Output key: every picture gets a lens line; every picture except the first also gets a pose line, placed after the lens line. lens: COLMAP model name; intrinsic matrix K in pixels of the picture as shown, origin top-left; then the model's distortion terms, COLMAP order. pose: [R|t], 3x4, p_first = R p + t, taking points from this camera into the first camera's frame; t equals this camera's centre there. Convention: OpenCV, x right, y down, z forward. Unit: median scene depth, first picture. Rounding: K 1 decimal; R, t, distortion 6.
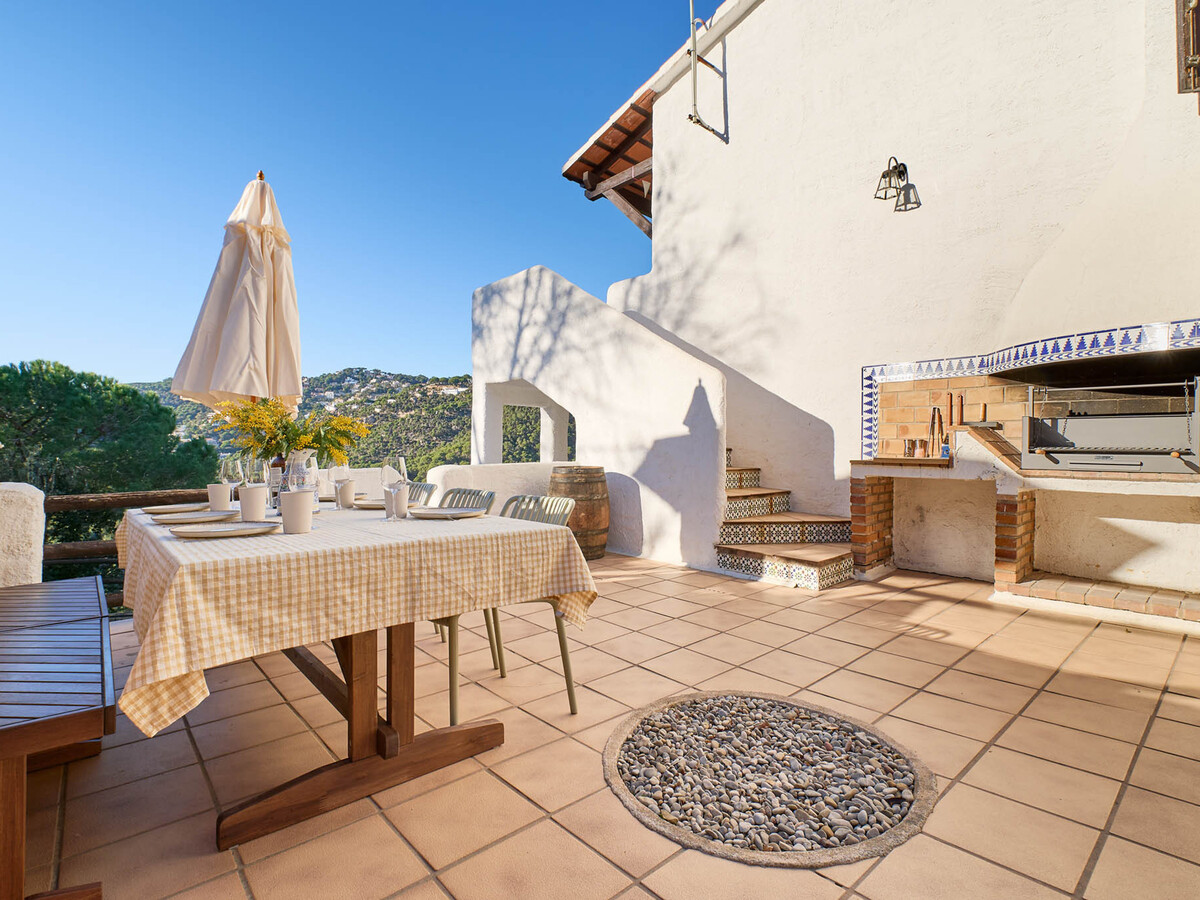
lens RADIAL K [[579.1, 0, 587.2], [0, 579.1, 451.5], [0, 0, 1]] dist [0.001252, -0.002760]
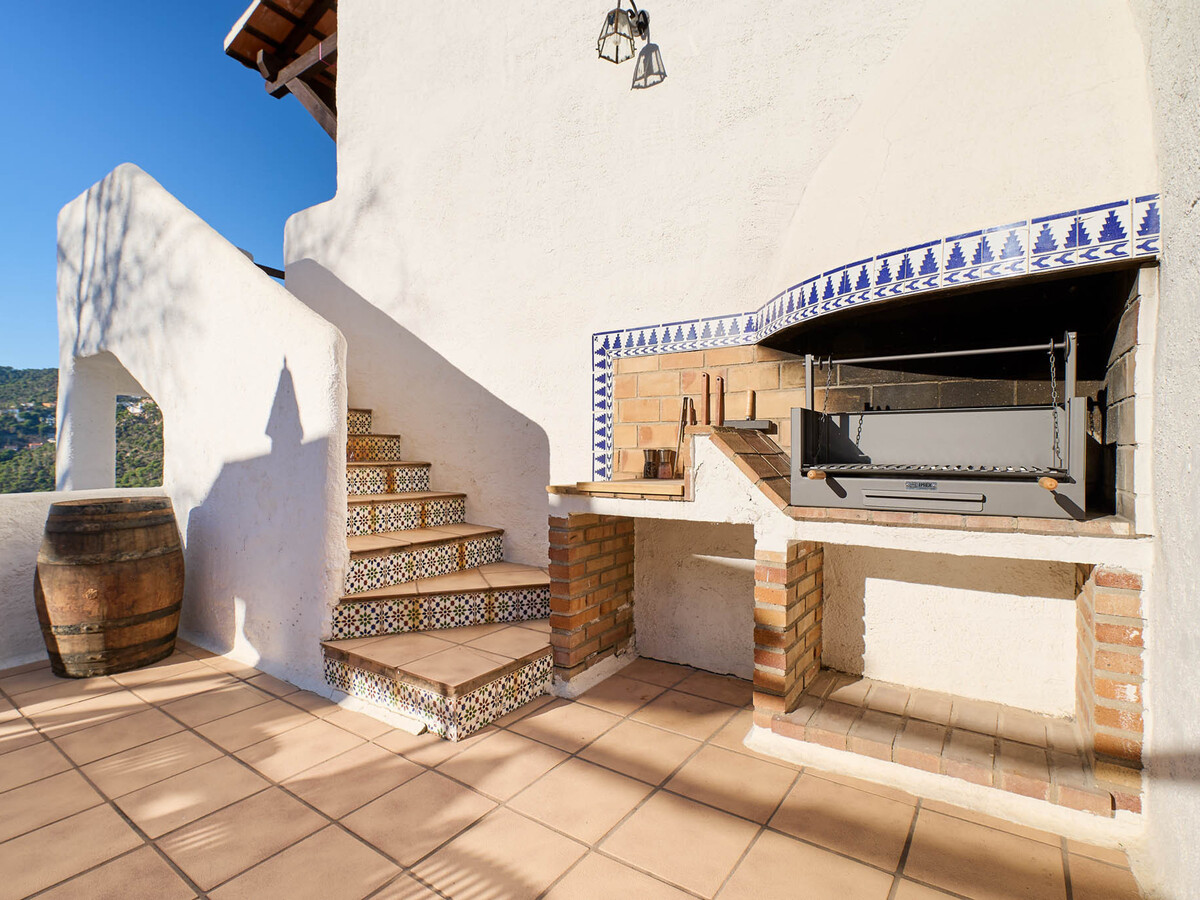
lens RADIAL K [[579.1, 0, 606.3], [0, 579.1, 454.9], [0, 0, 1]] dist [0.001252, -0.002760]
pose [[0.971469, -0.004079, 0.237132, 0.382654], [0.005716, 0.999964, -0.006217, -0.012011], [-0.237098, 0.007395, 0.971457, 0.434390]]
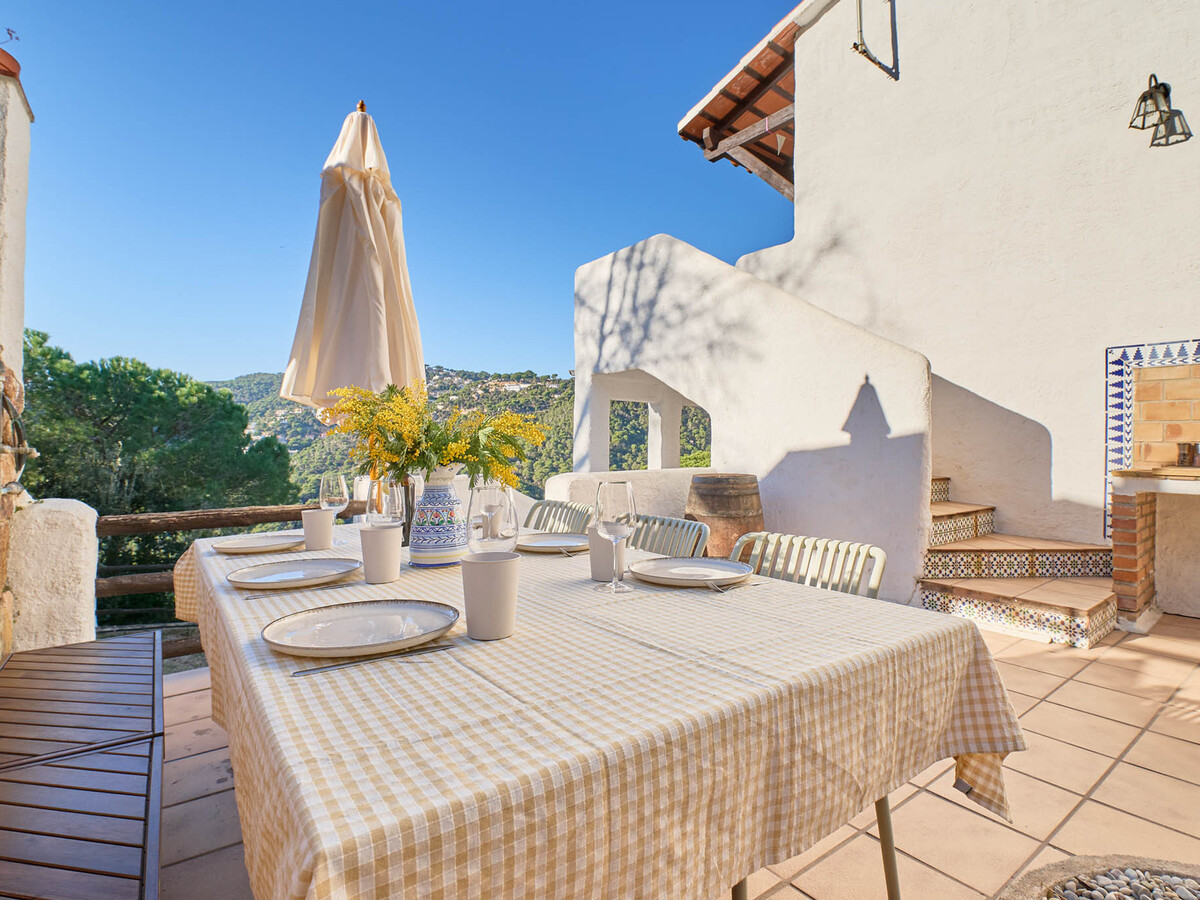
lens RADIAL K [[595.3, 0, 603.7], [0, 595.3, 444.3], [0, 0, 1]] dist [-0.001266, -0.011438]
pose [[0.997099, 0.001775, -0.076099, -0.146633], [-0.002387, 0.999966, -0.007948, -0.011807], [0.076083, 0.008107, 0.997069, 0.191433]]
